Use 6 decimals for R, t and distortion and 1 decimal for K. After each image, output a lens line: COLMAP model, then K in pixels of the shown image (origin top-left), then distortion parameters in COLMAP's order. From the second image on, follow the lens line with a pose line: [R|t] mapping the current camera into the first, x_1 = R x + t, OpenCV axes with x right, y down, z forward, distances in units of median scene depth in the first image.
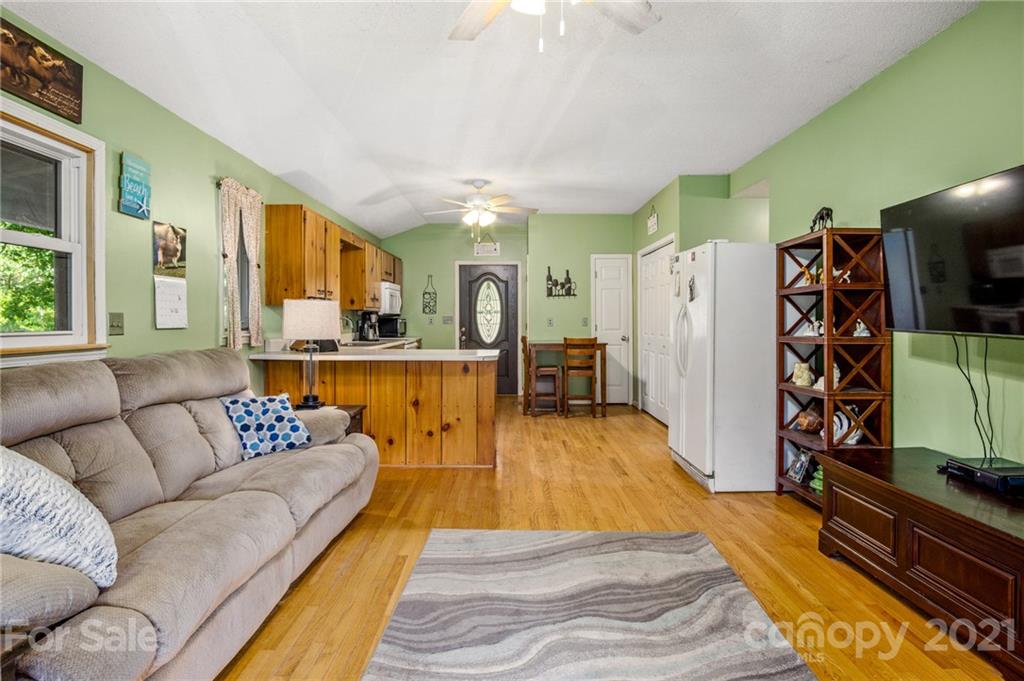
lens RADIAL K [[558.4, 0, 512.3], [0, 558.4, 322.8], [0, 0, 1]] dist [-0.023921, 0.006747]
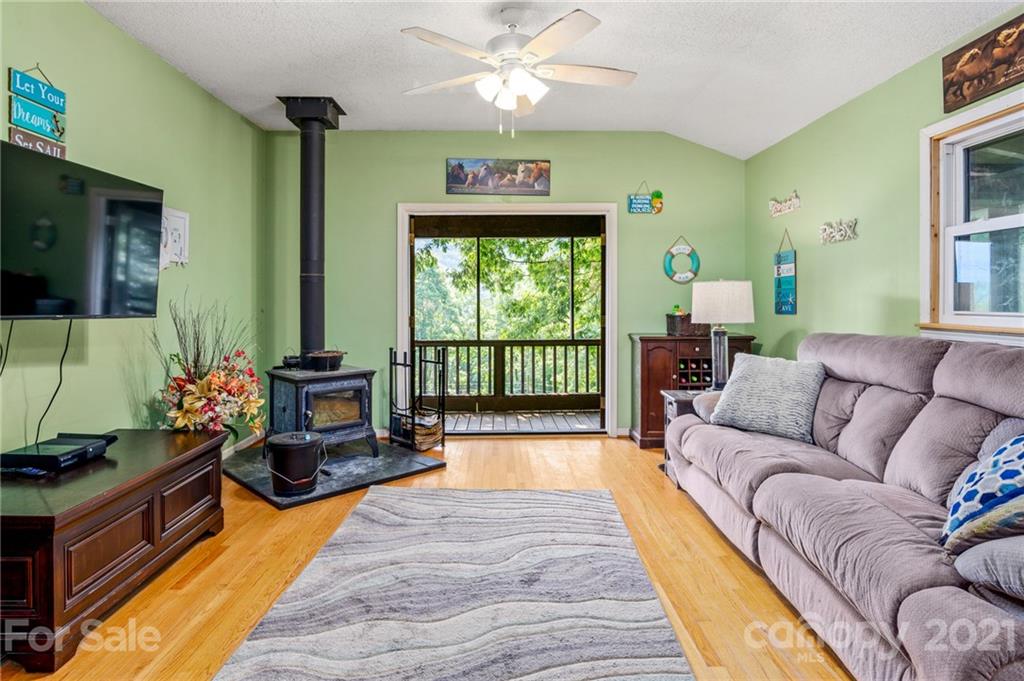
lens RADIAL K [[568.7, 0, 508.0], [0, 568.7, 320.0], [0, 0, 1]] dist [-0.025832, 0.001481]
pose [[-0.999835, 0.001196, -0.018137, 0.049929], [0.000547, 0.999361, 0.035744, -0.004619], [0.018168, 0.035728, -0.999196, 1.407028]]
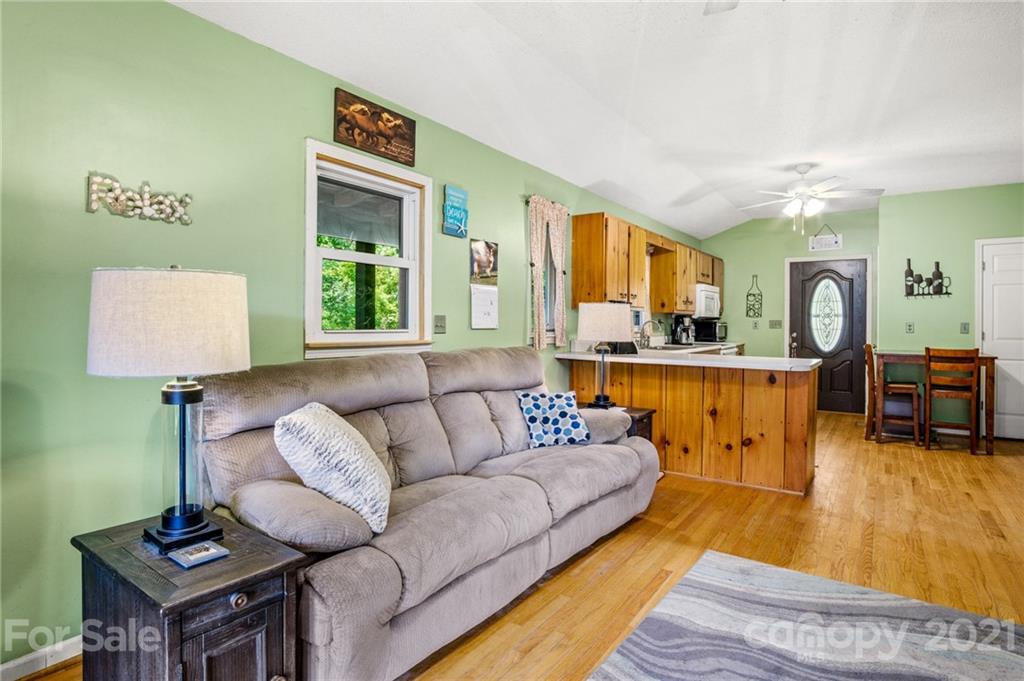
lens RADIAL K [[558.4, 0, 512.3], [0, 558.4, 322.8], [0, 0, 1]] dist [-0.023921, 0.006747]
pose [[0.827172, 0.007919, -0.561892, 0.098650], [-0.011336, 0.999932, -0.002595, 0.000022], [0.561834, 0.008516, 0.827206, 0.051376]]
